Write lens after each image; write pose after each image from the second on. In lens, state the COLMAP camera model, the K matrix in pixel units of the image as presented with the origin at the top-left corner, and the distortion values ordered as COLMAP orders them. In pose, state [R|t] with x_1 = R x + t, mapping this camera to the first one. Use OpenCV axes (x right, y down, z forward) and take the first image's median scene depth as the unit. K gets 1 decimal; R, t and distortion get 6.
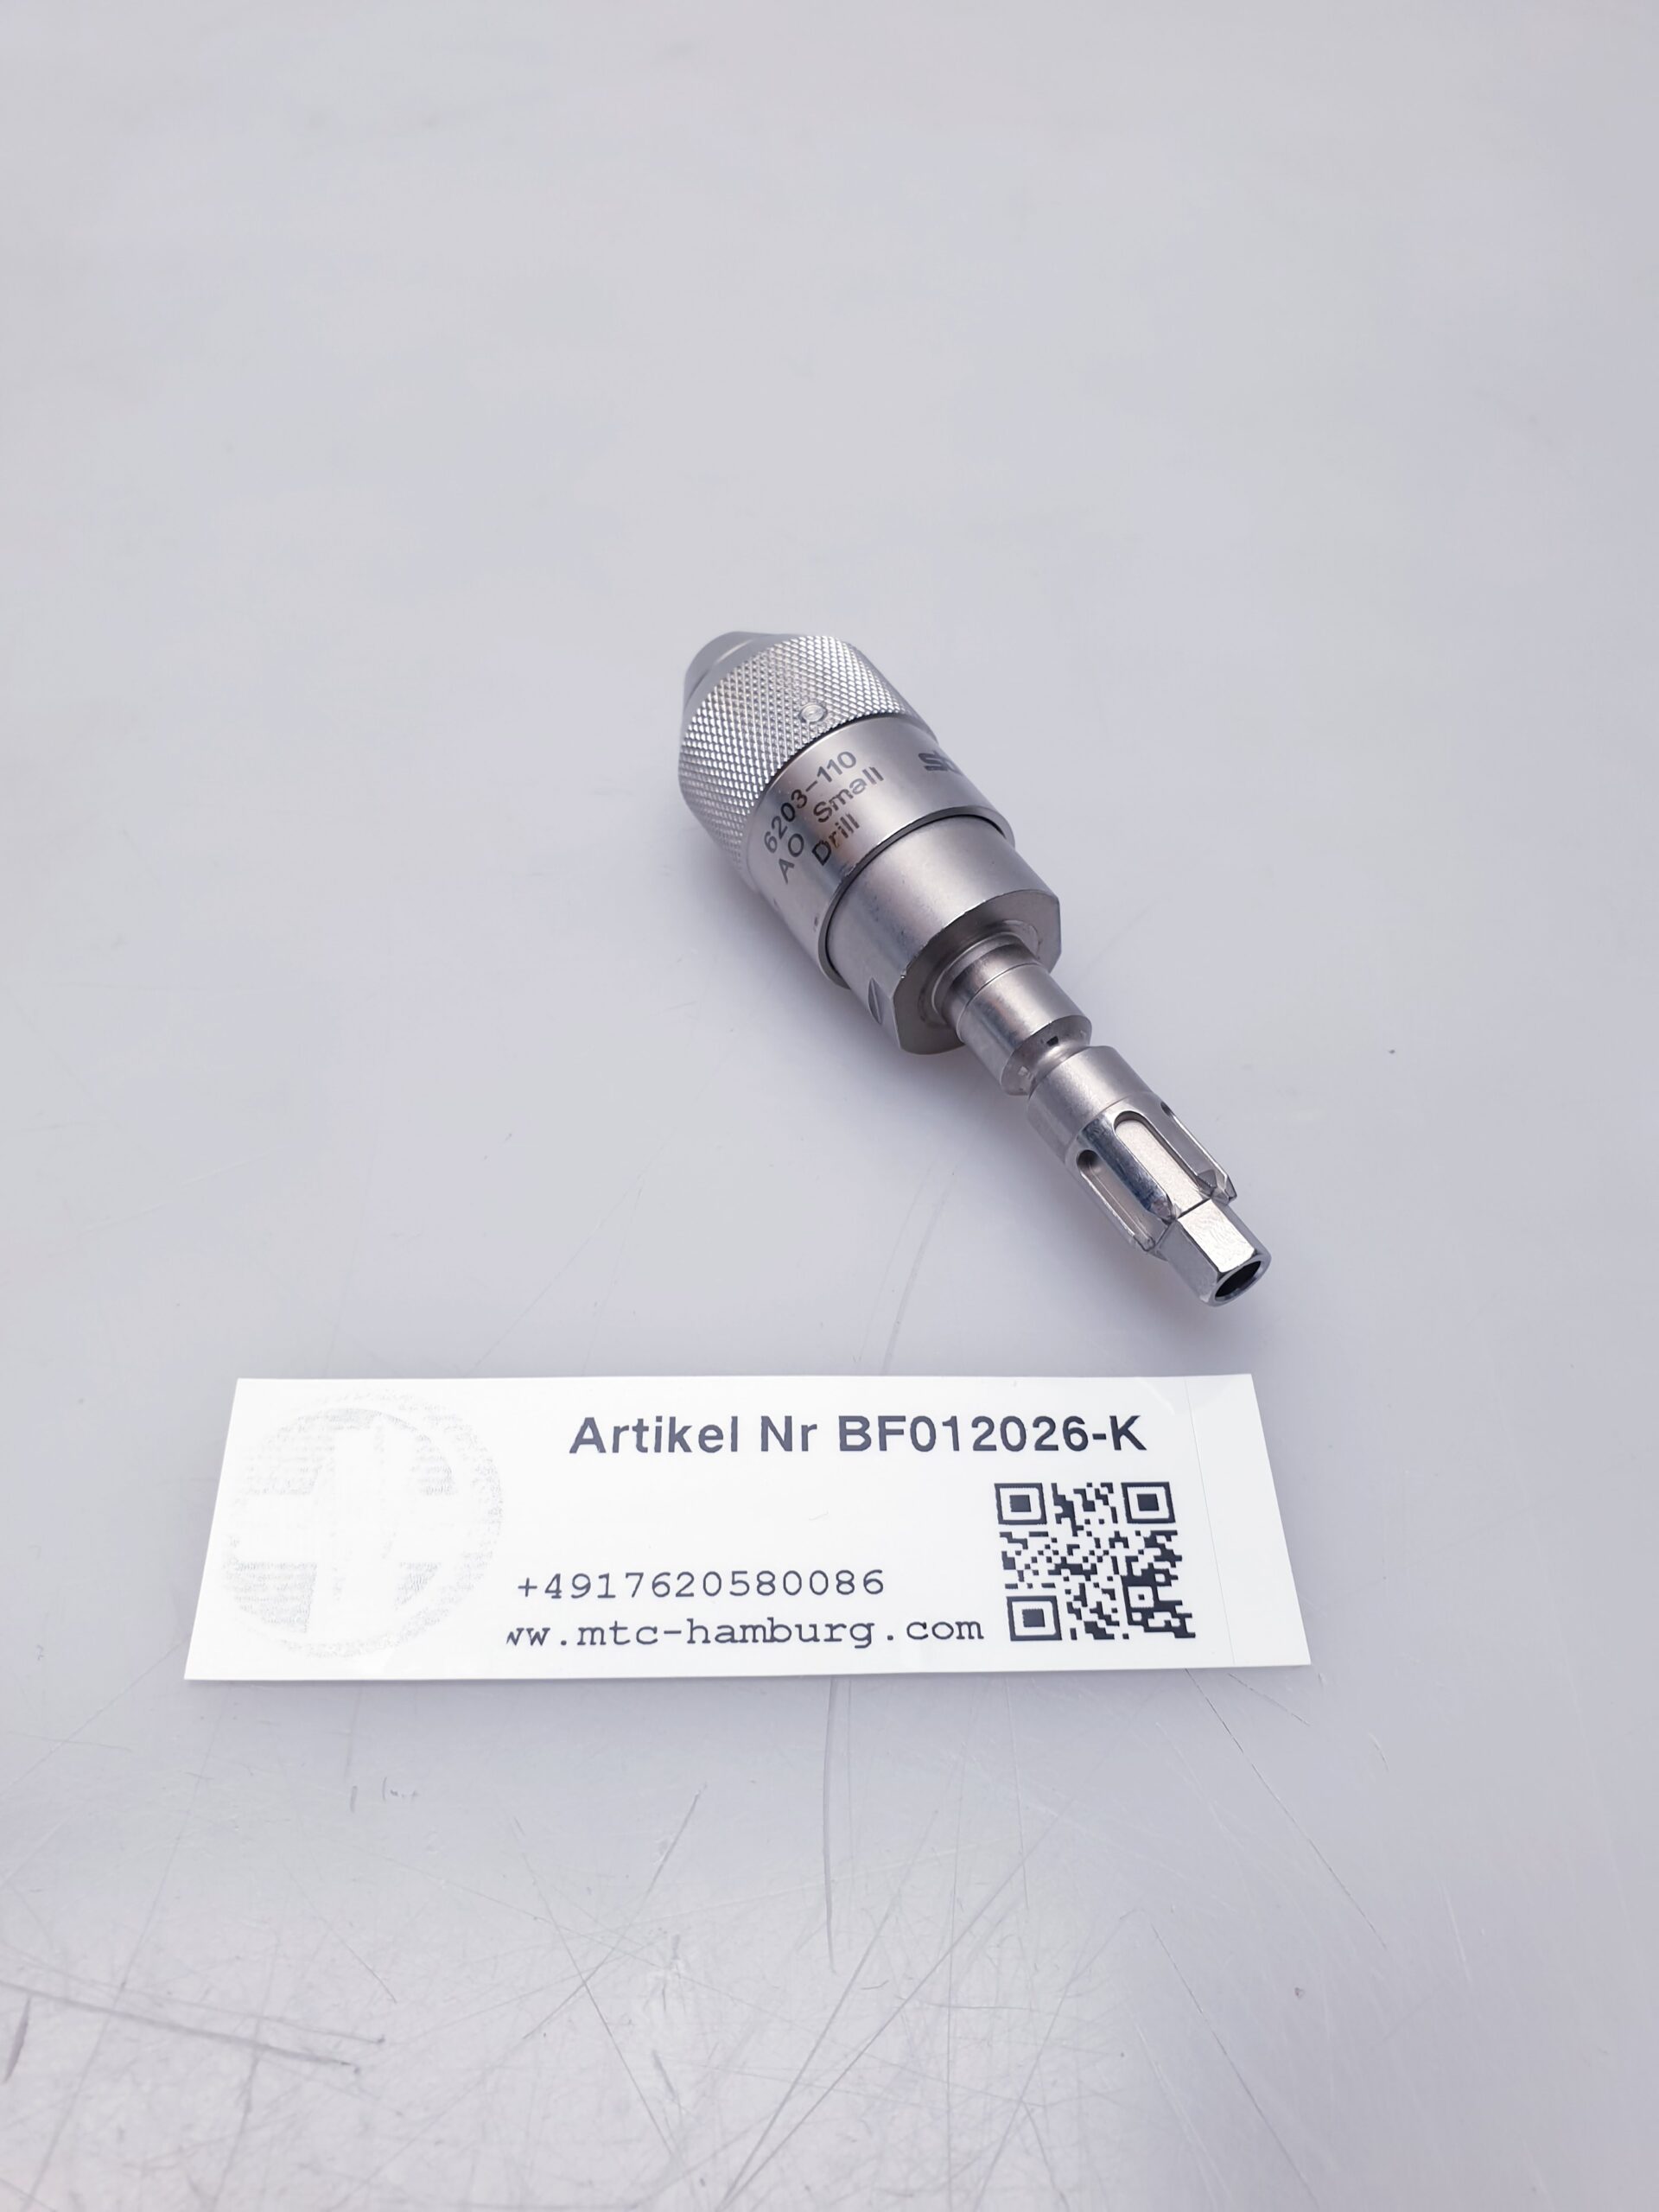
lens RADIAL K [[1674.0, 0, 829.5], [0, 1674.0, 1106.0], [0, 0, 1]] dist [0.000015, -0.000036]
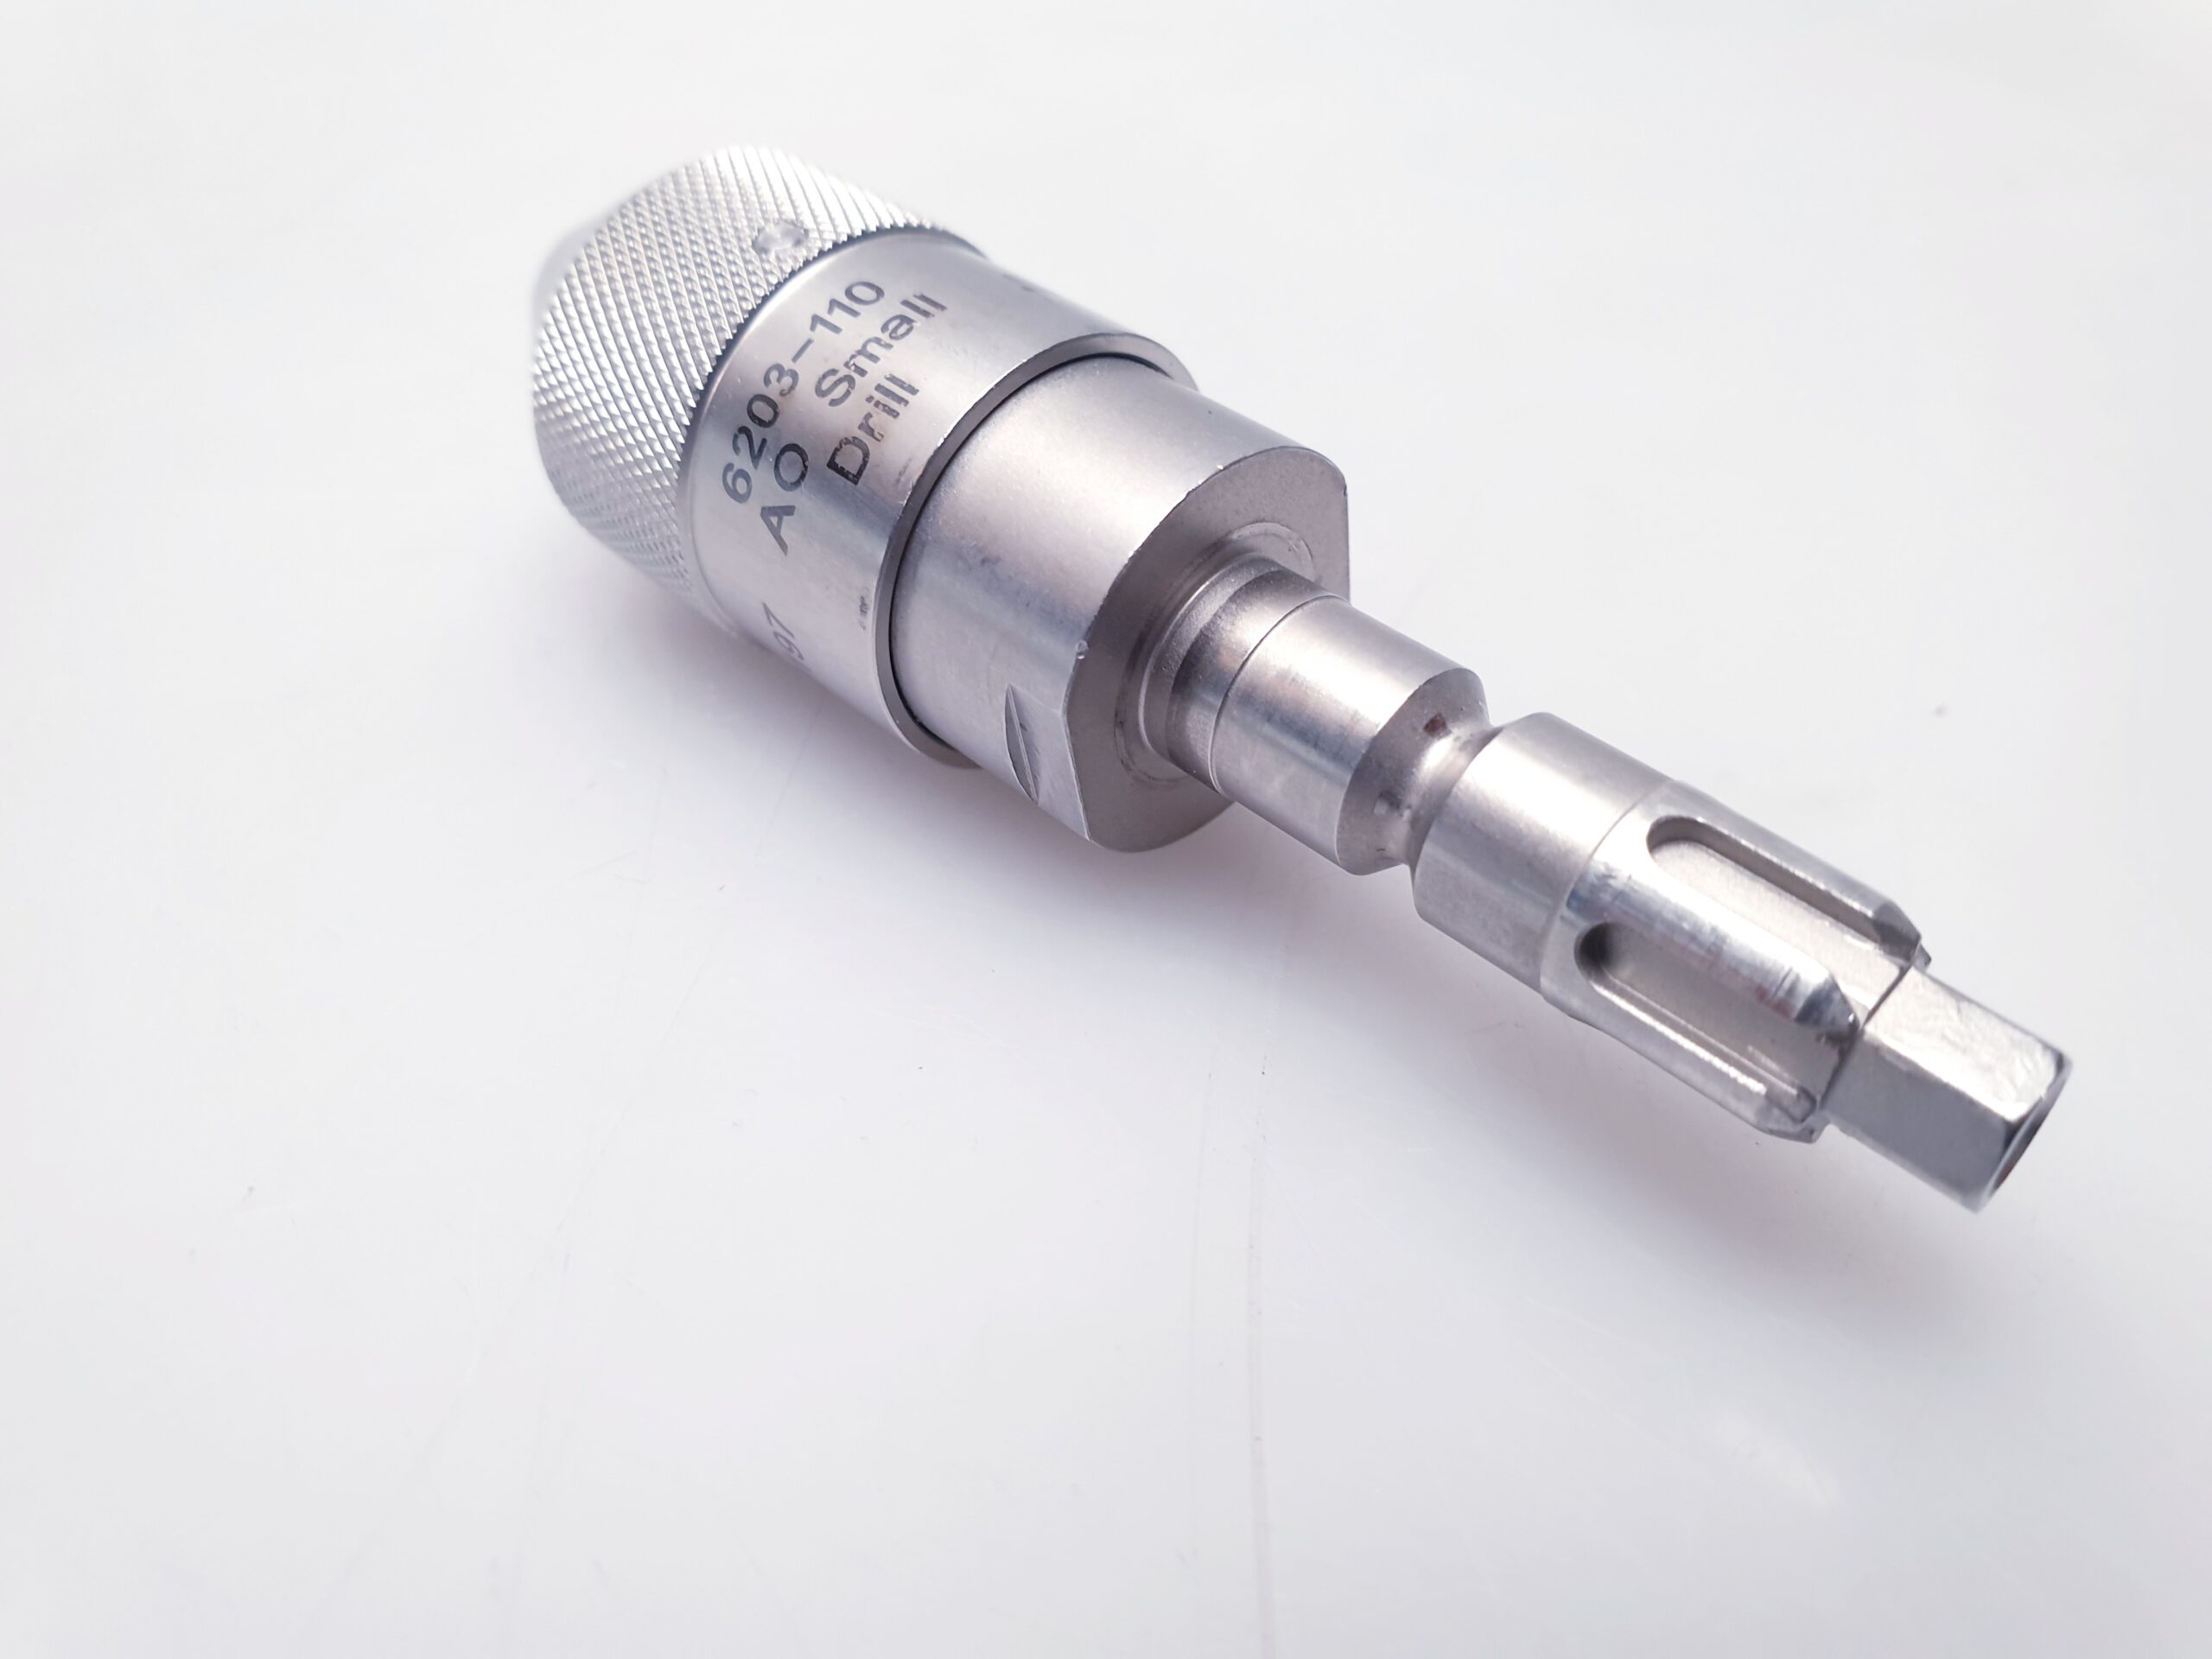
lens RADIAL K [[1721.2, 0, 1106.0], [0, 1721.2, 829.5], [0, 0, 1]] dist [-0.032264, -0.000636]
pose [[0.967288, -0.177273, 0.181460, -0.040791], [0.208592, 0.962894, -0.171243, 0.047398], [-0.144370, 0.203493, 0.968374, 0.537960]]
